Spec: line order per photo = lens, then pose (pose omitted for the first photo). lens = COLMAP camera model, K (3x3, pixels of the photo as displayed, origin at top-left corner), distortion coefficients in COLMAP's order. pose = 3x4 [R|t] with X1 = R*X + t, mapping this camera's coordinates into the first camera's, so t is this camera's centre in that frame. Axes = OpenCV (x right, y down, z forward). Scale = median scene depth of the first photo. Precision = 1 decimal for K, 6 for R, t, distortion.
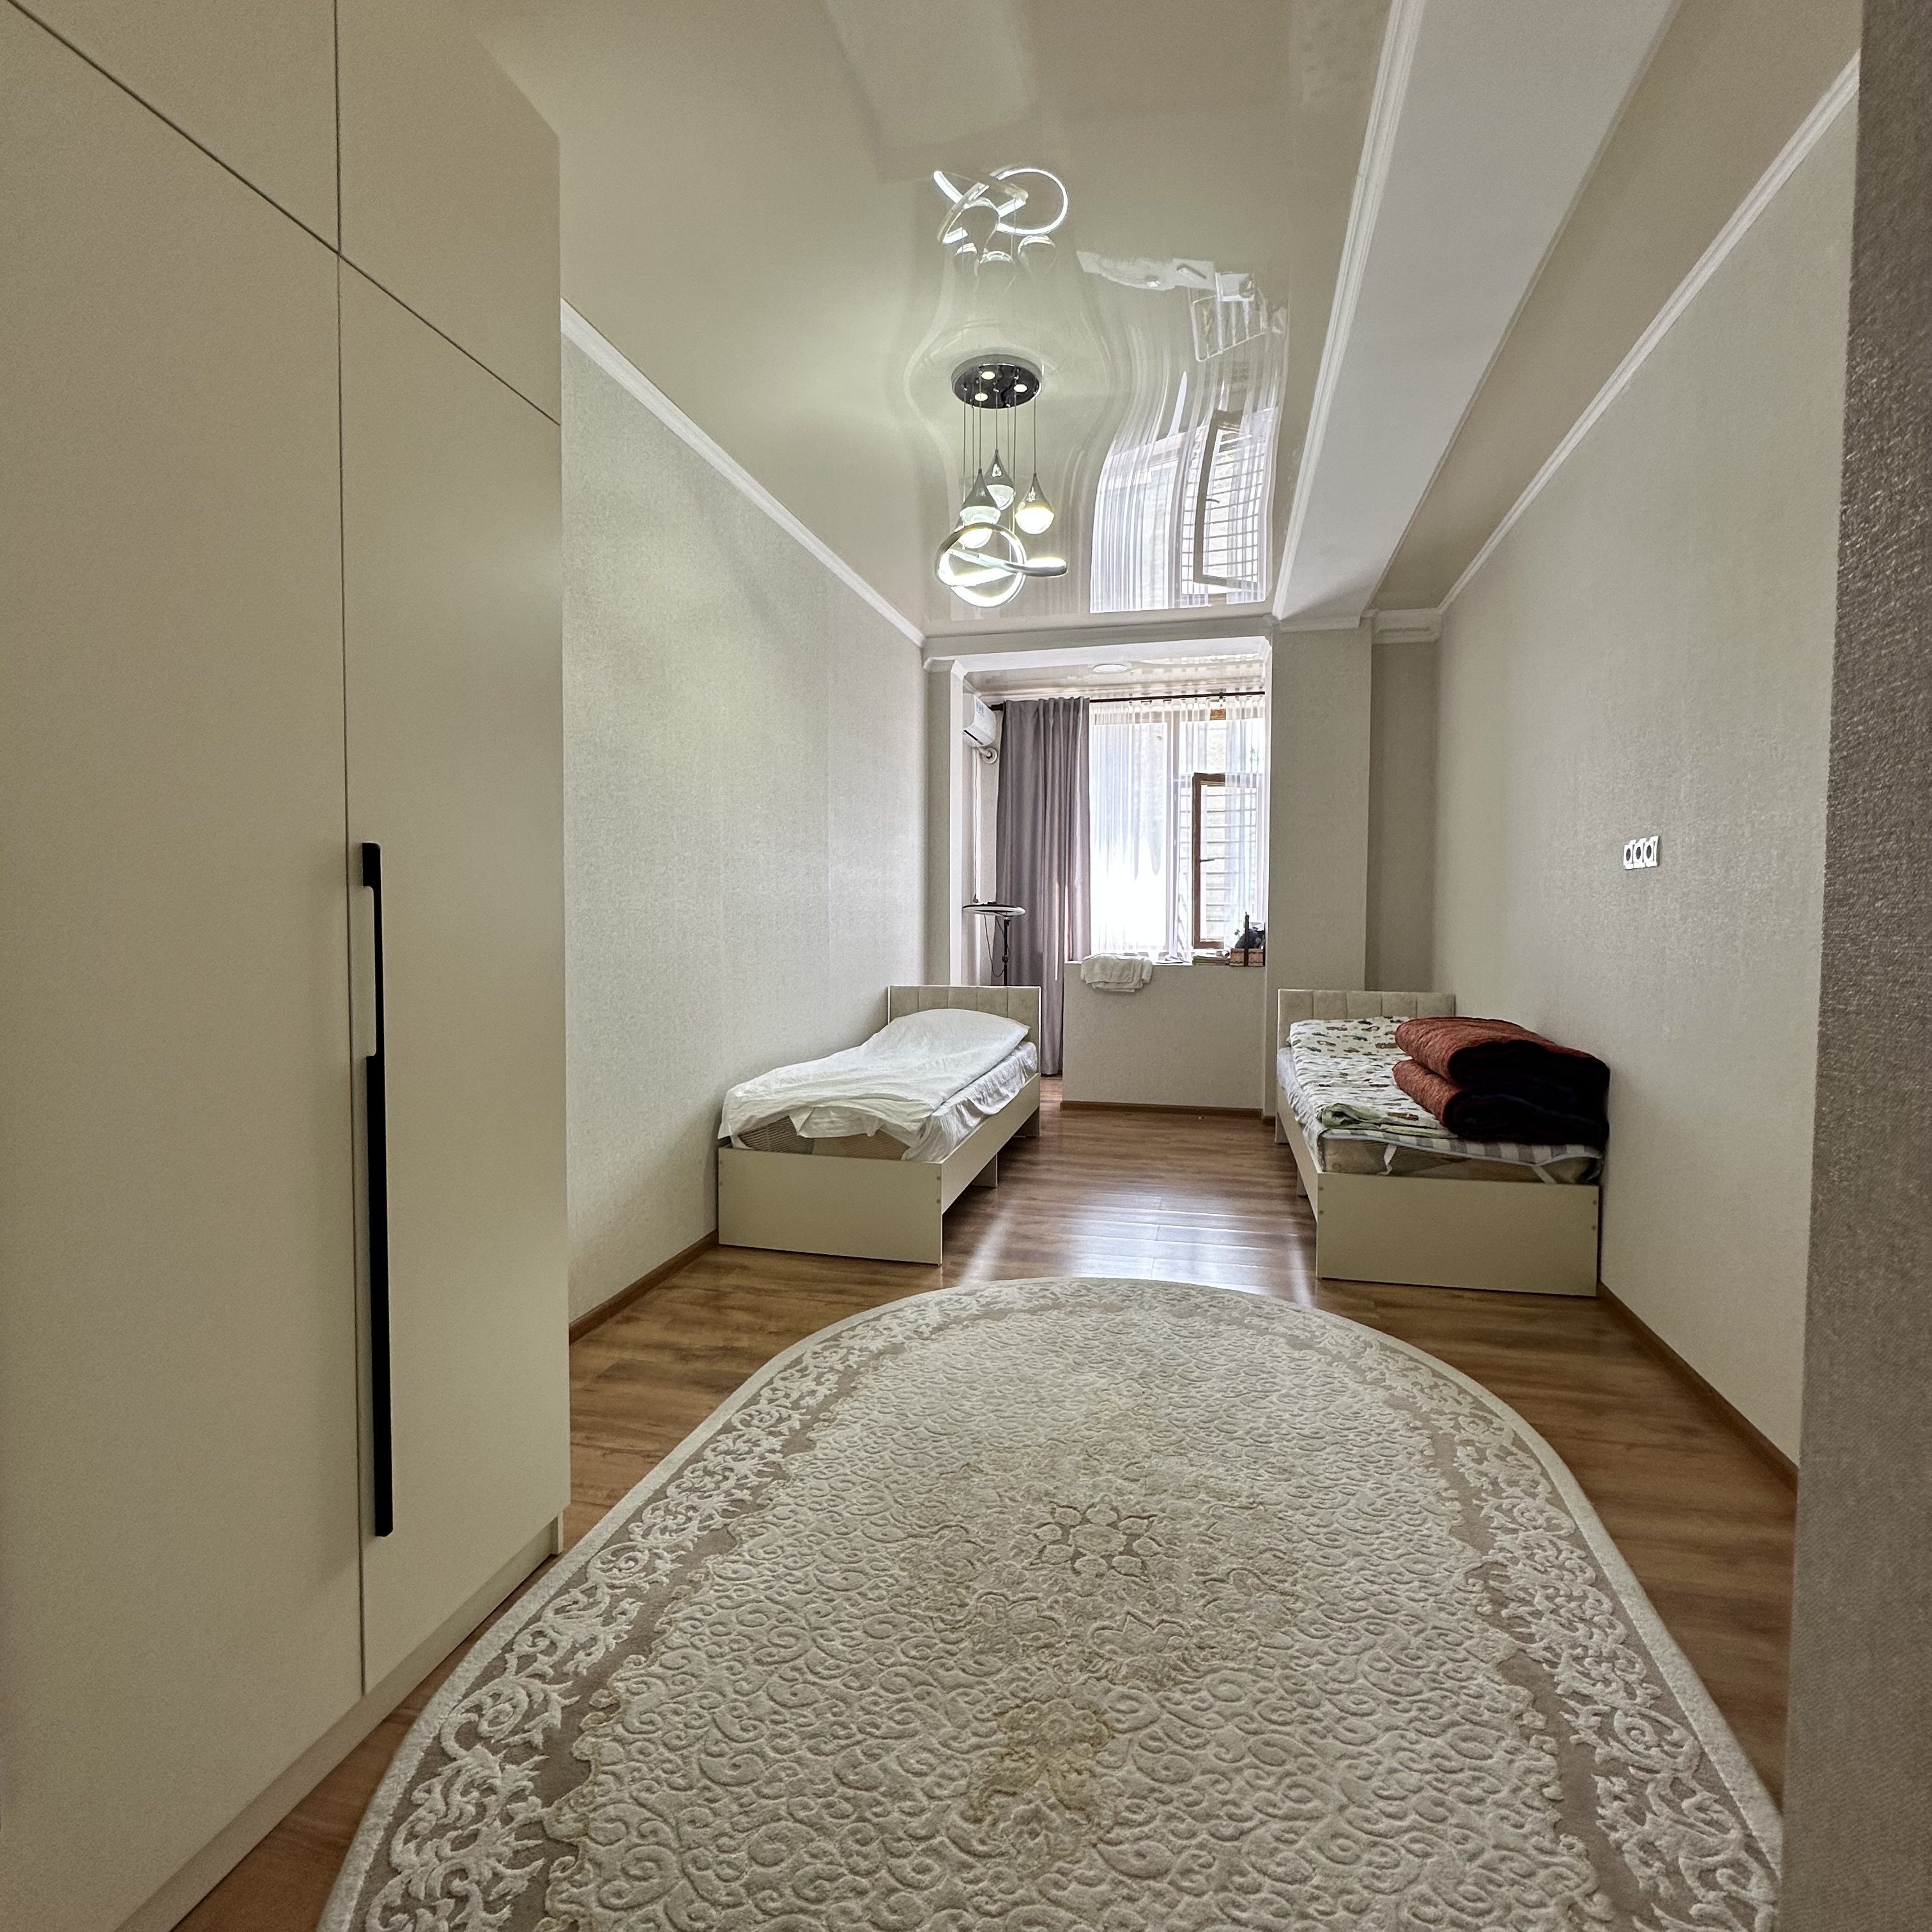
lens RADIAL K [[1027.3, 0, 964.6], [0, 1027.3, 971.0], [0, 0, 1]] dist [-0.006166, 0.001858]
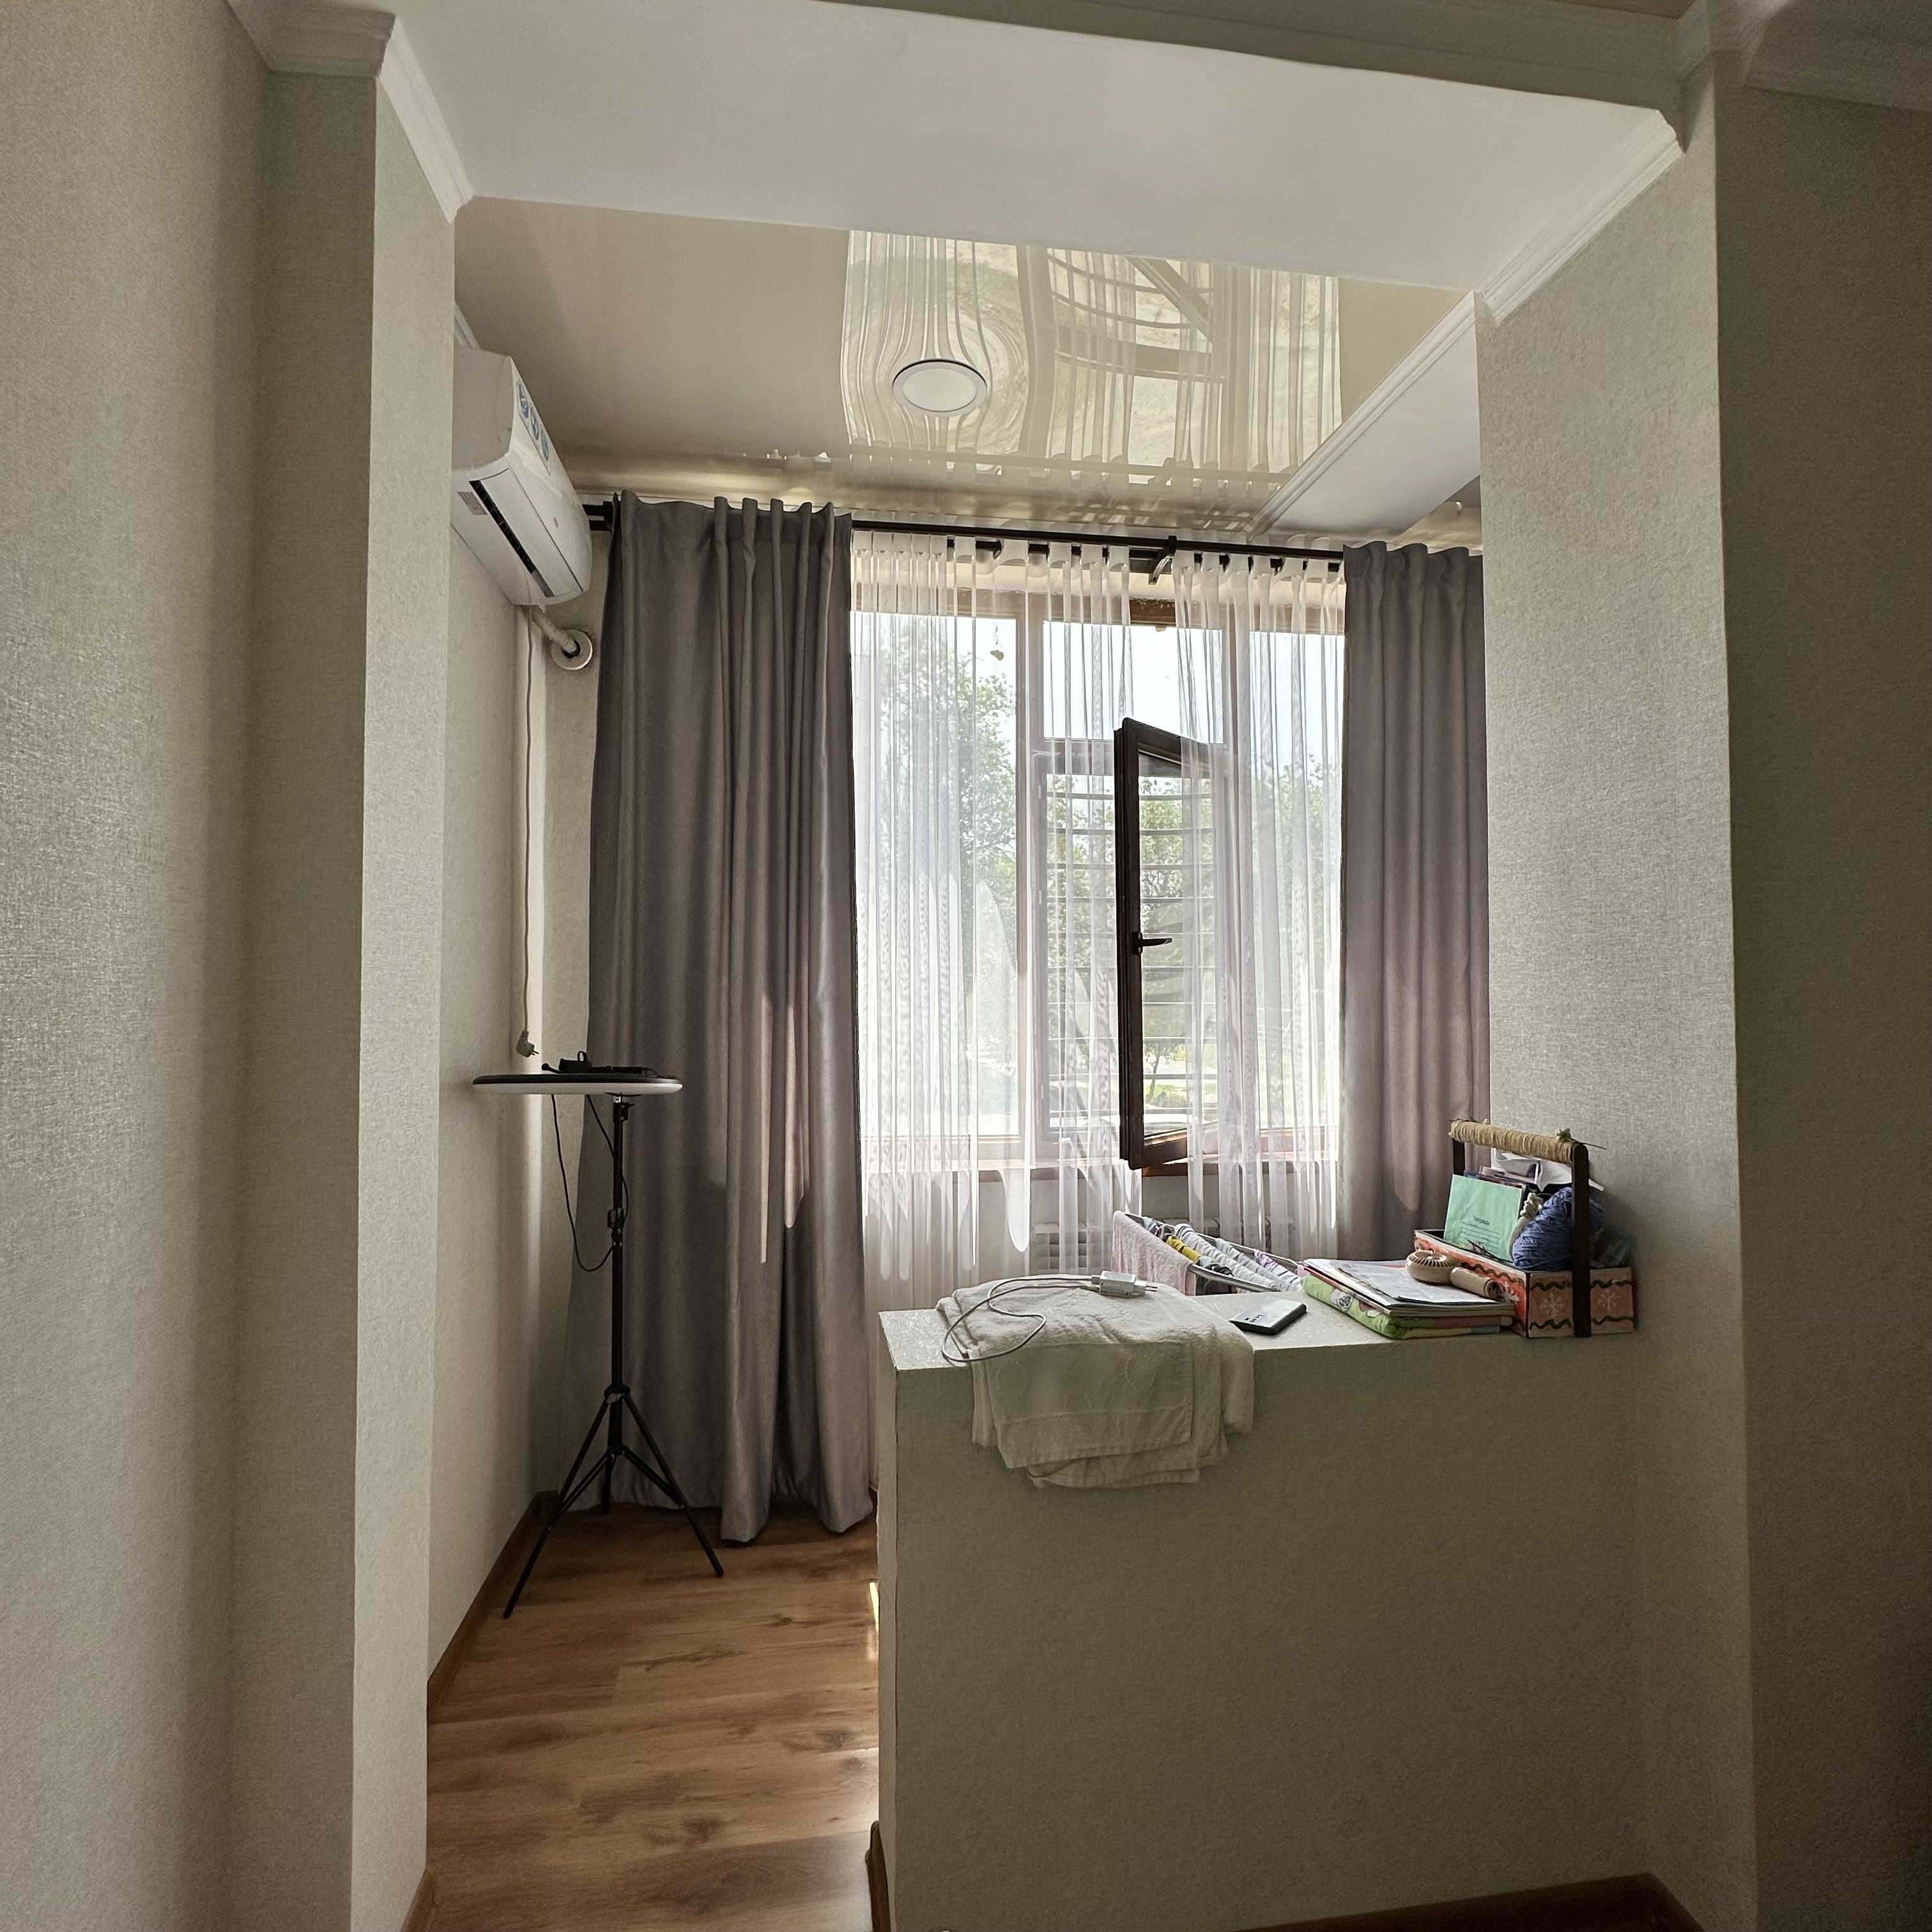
lens RADIAL K [[1027.3, 0, 985.3], [0, 1027.3, 978.4], [0, 0, 1]] dist [-0.006166, 0.001858]
pose [[0.923652, 0.006666, 0.383175, 0.021637], [0.022910, 0.997100, -0.072571, -0.064659], [-0.382548, 0.075809, 0.920820, 0.636298]]
